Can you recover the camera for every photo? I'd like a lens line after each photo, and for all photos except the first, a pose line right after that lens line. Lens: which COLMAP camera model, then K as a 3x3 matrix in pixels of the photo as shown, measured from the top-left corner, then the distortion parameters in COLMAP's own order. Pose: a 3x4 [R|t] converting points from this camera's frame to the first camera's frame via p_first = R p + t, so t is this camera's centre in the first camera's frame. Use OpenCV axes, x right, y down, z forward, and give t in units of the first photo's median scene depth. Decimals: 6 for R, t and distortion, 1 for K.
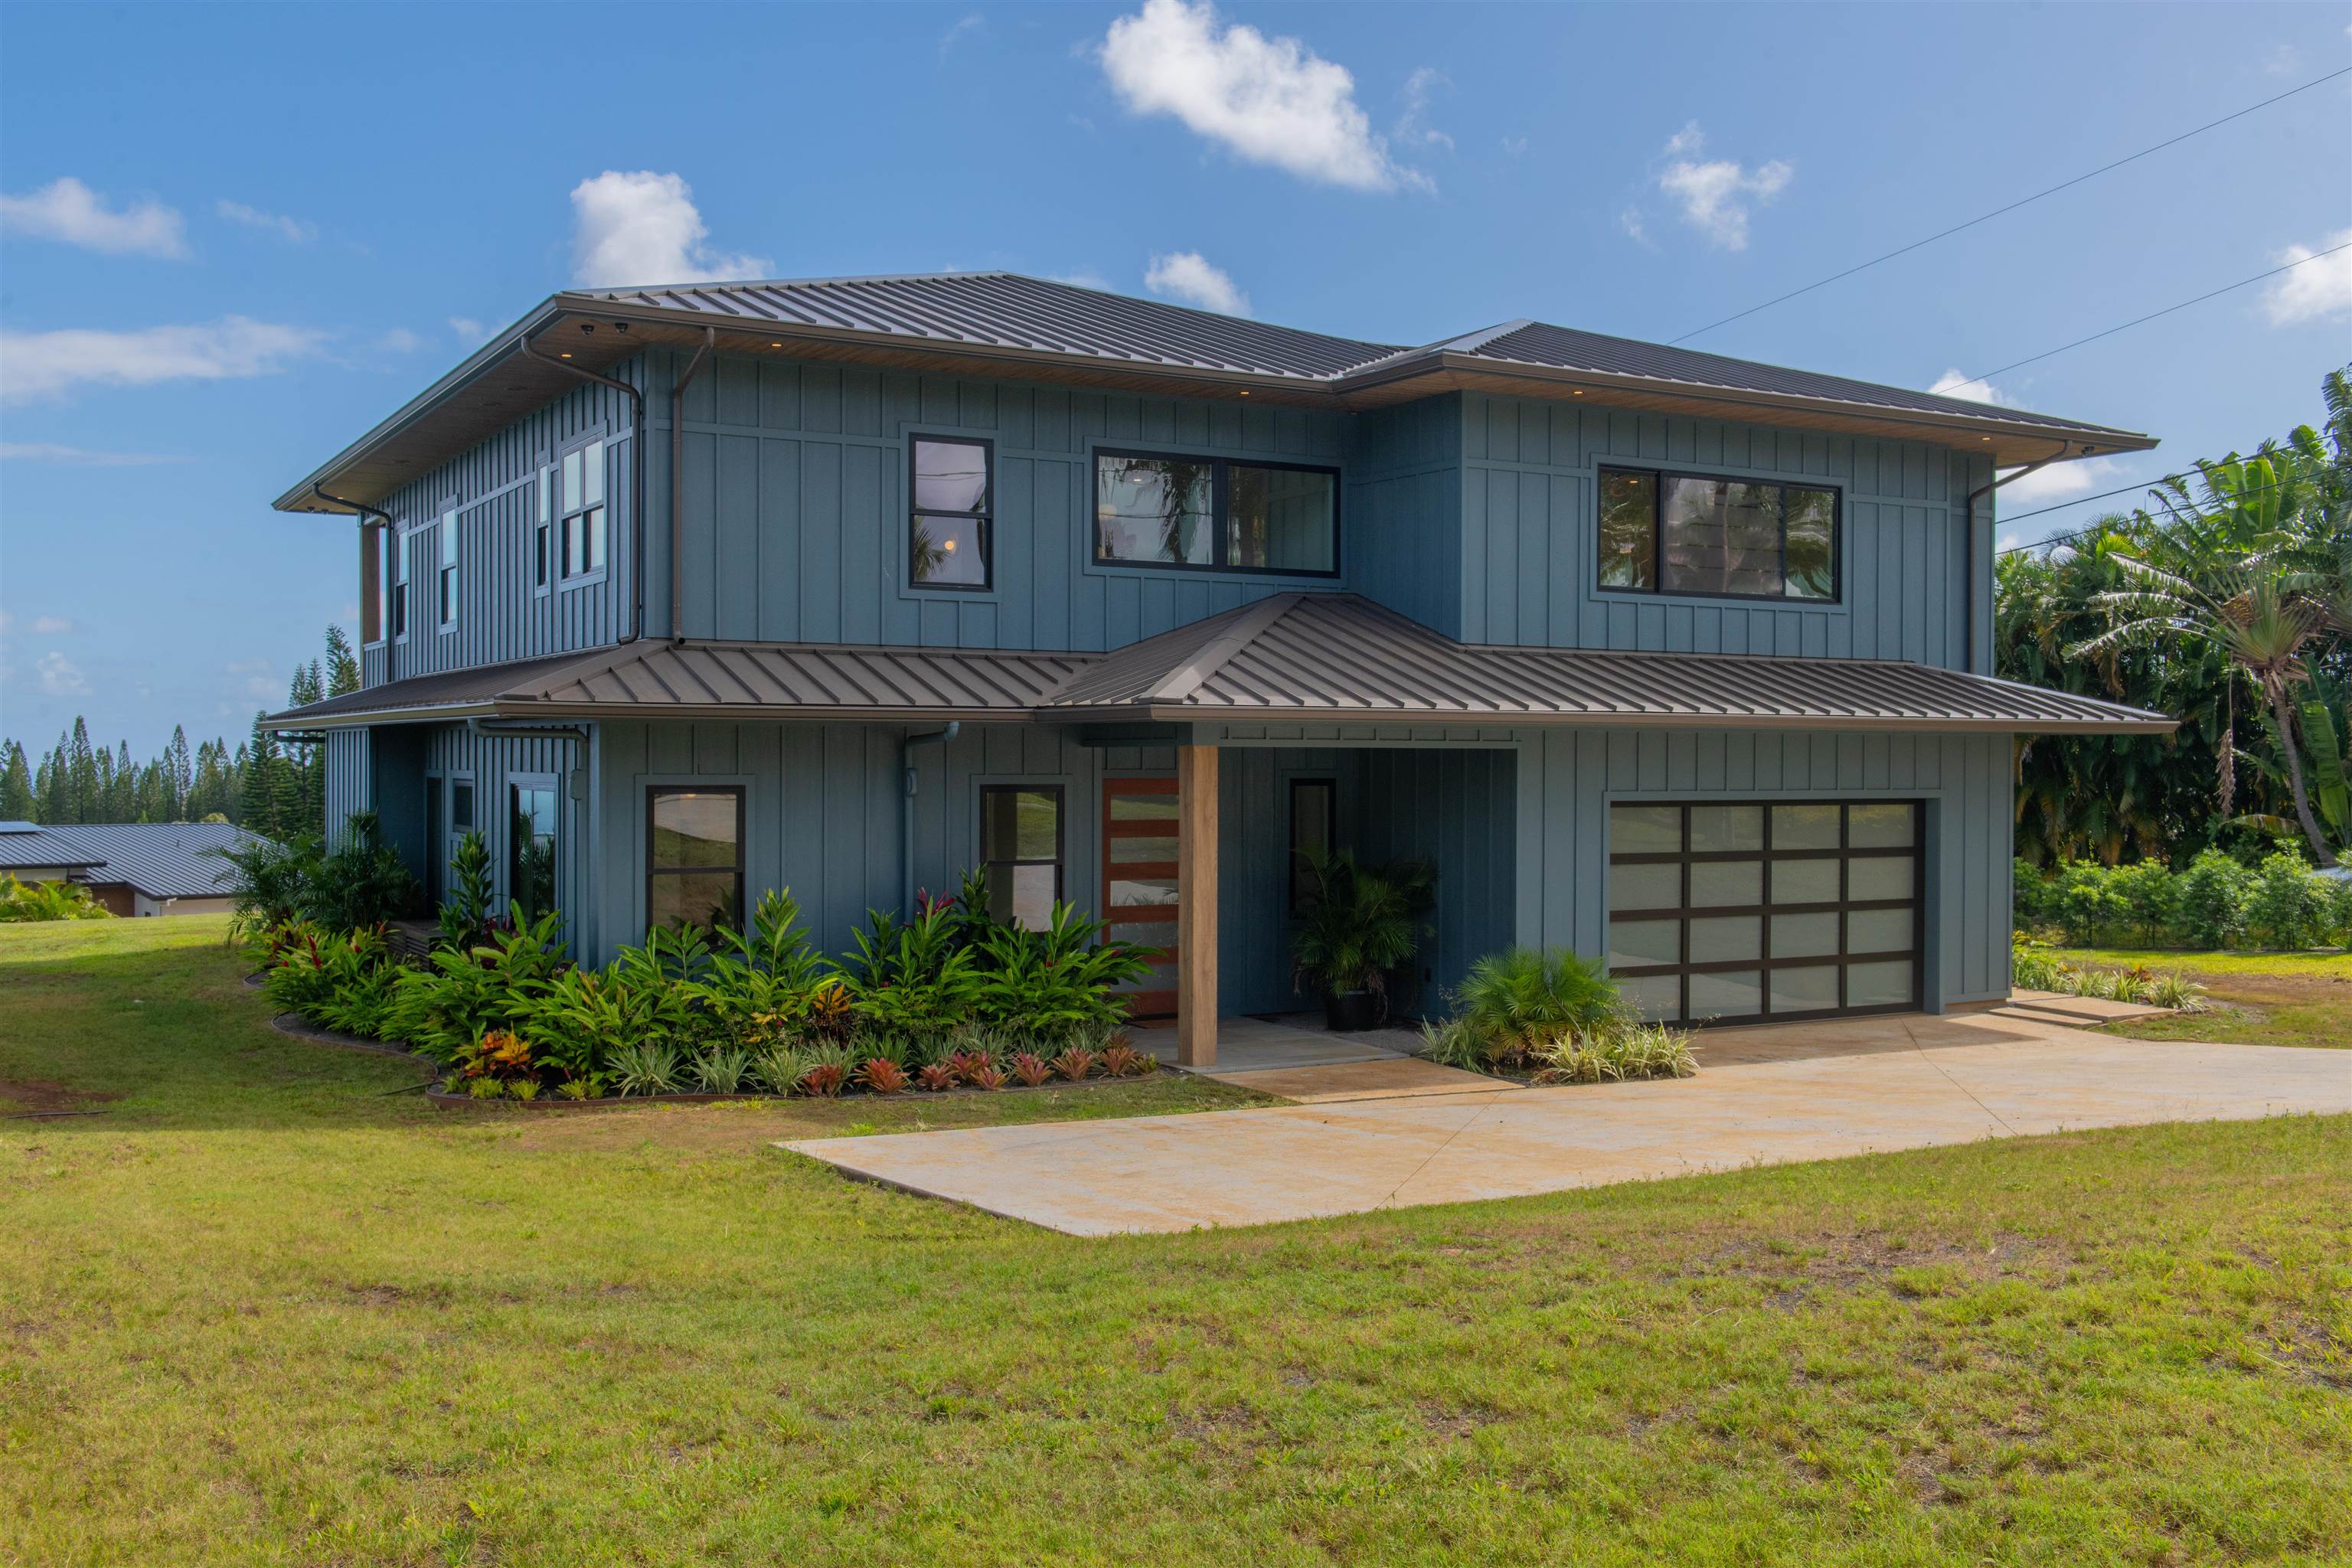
lens RADIAL K [[2089.5, 0, 1173.6], [0, 2089.5, 779.7], [0, 0, 1]] dist [-0.042784, 0.002441]
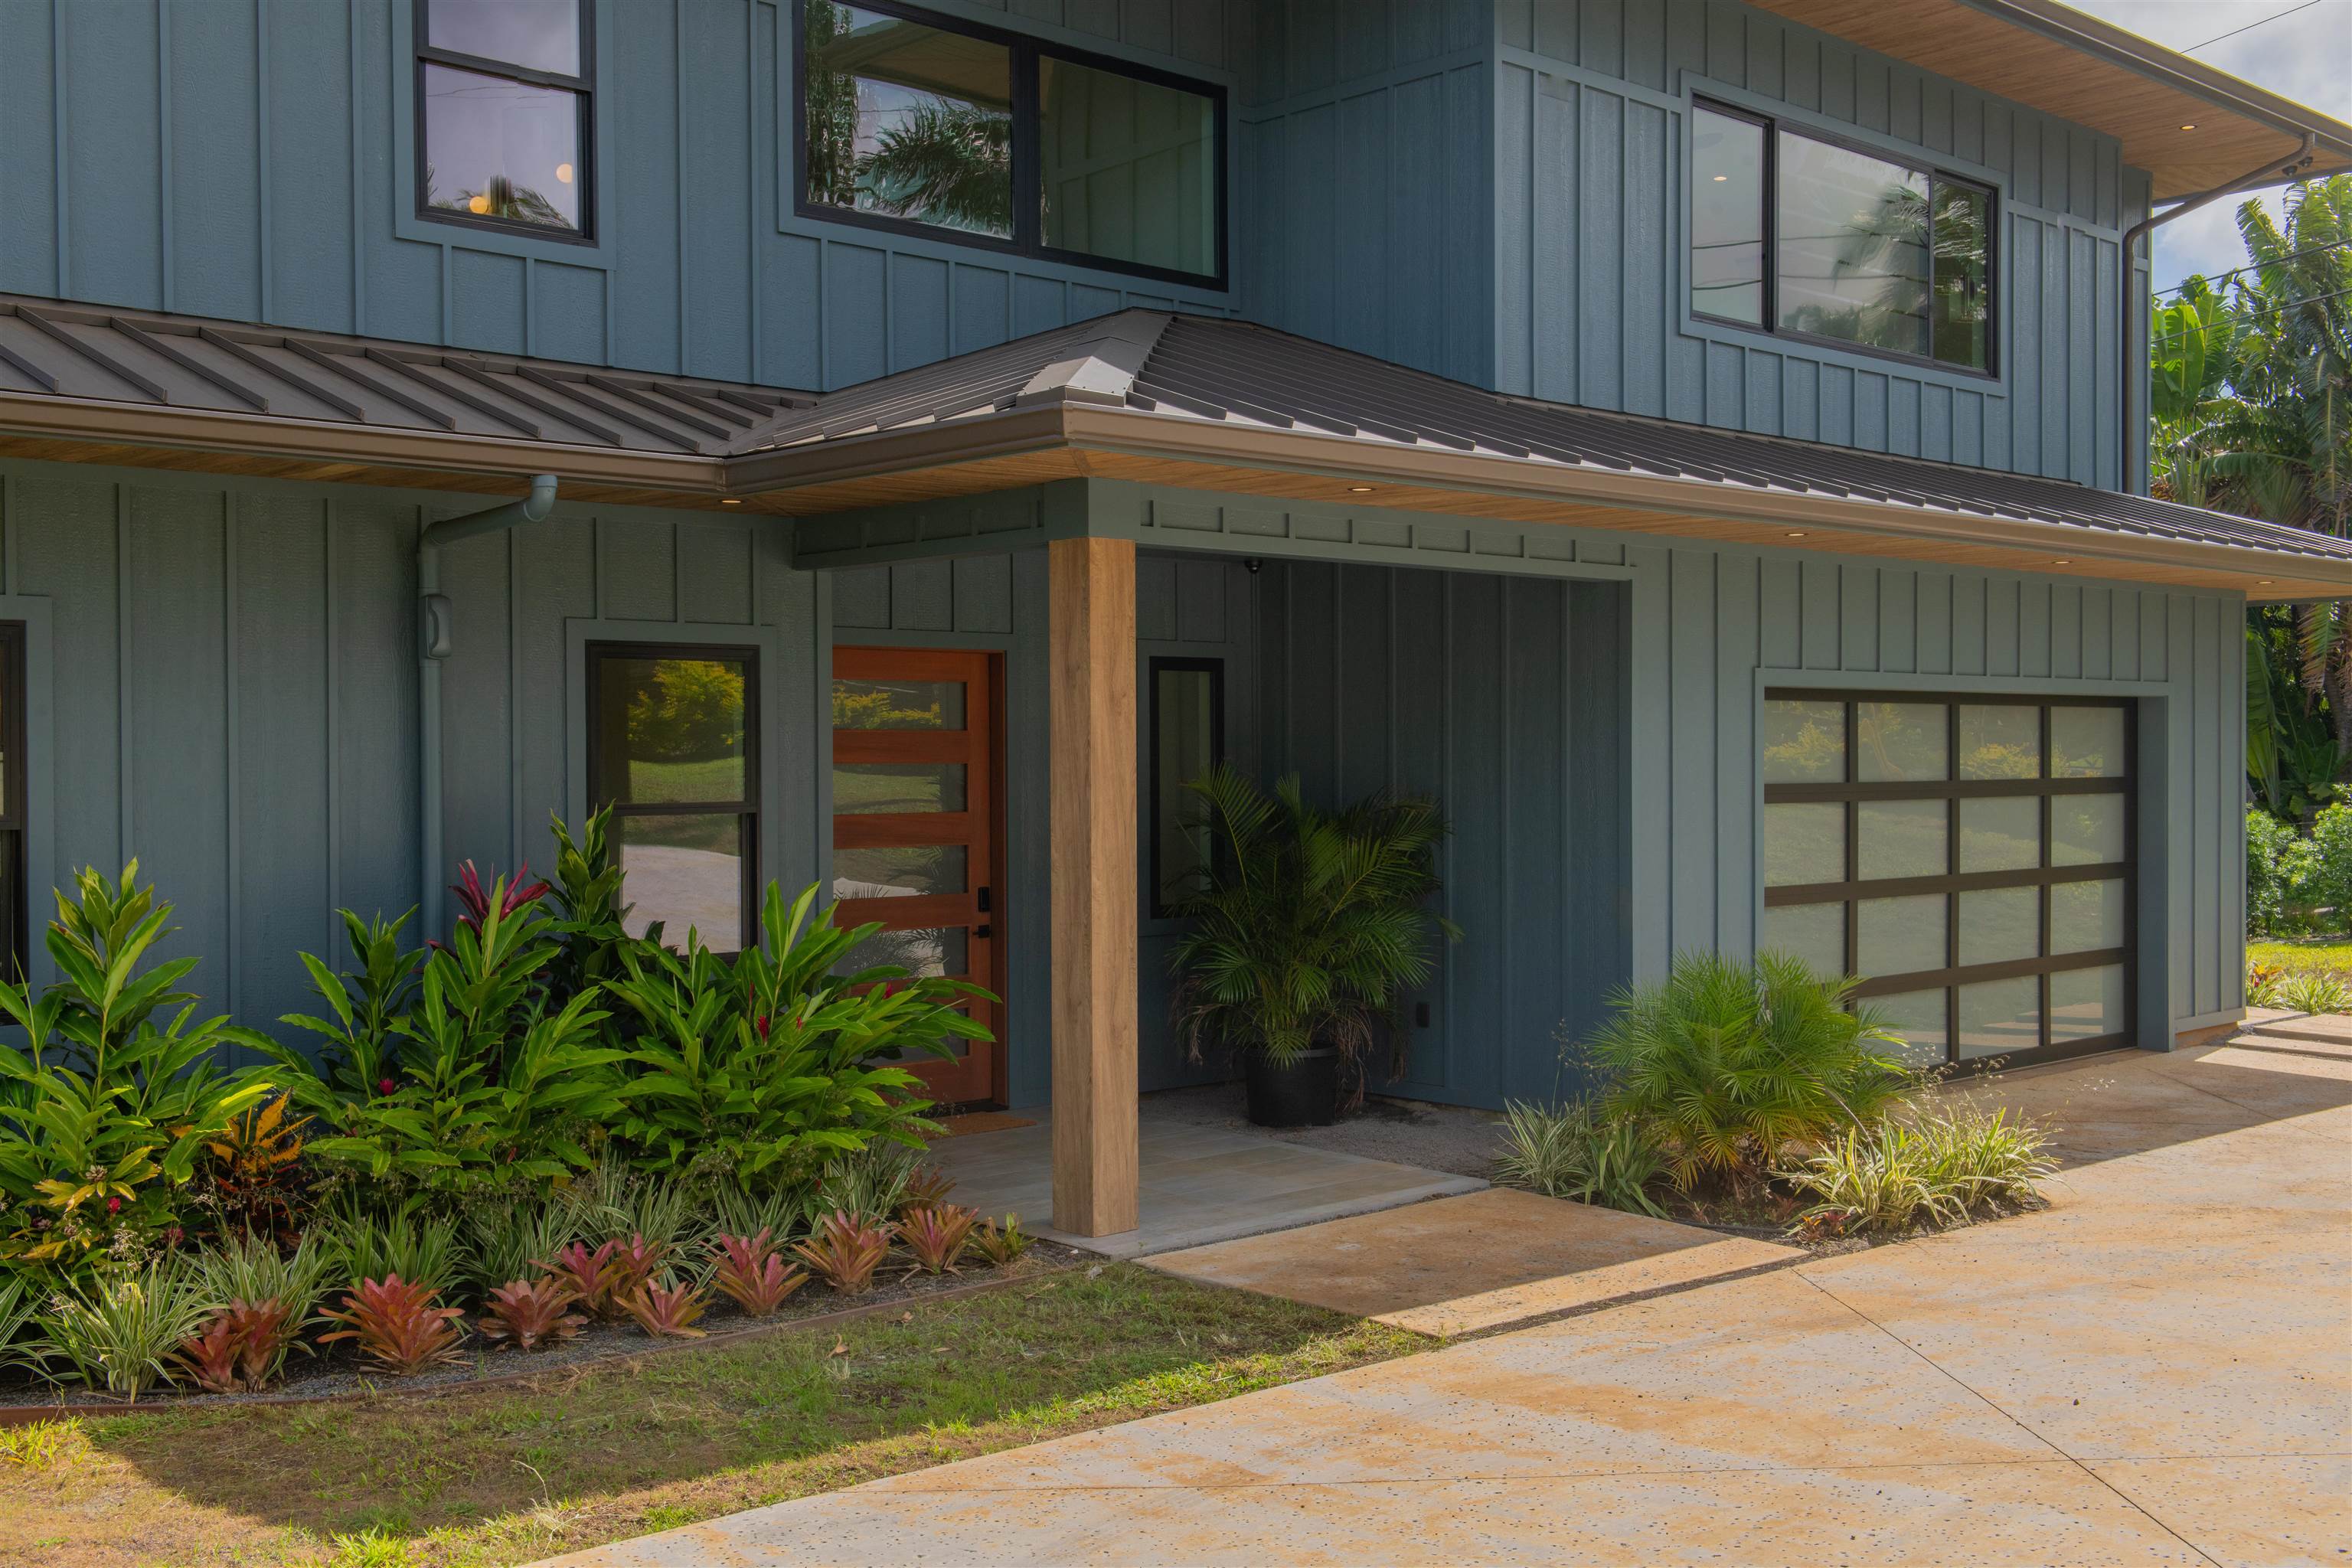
lens RADIAL K [[2362.0, 0, 1187.3], [0, 2362.0, 772.9], [0, 0, 1]] dist [0.015291, 0.000000]
pose [[0.974111, -0.009518, 0.225870, -0.086712], [0.009517, 0.999954, 0.001093, 0.034816], [-0.225870, 0.001085, 0.974157, 0.487709]]
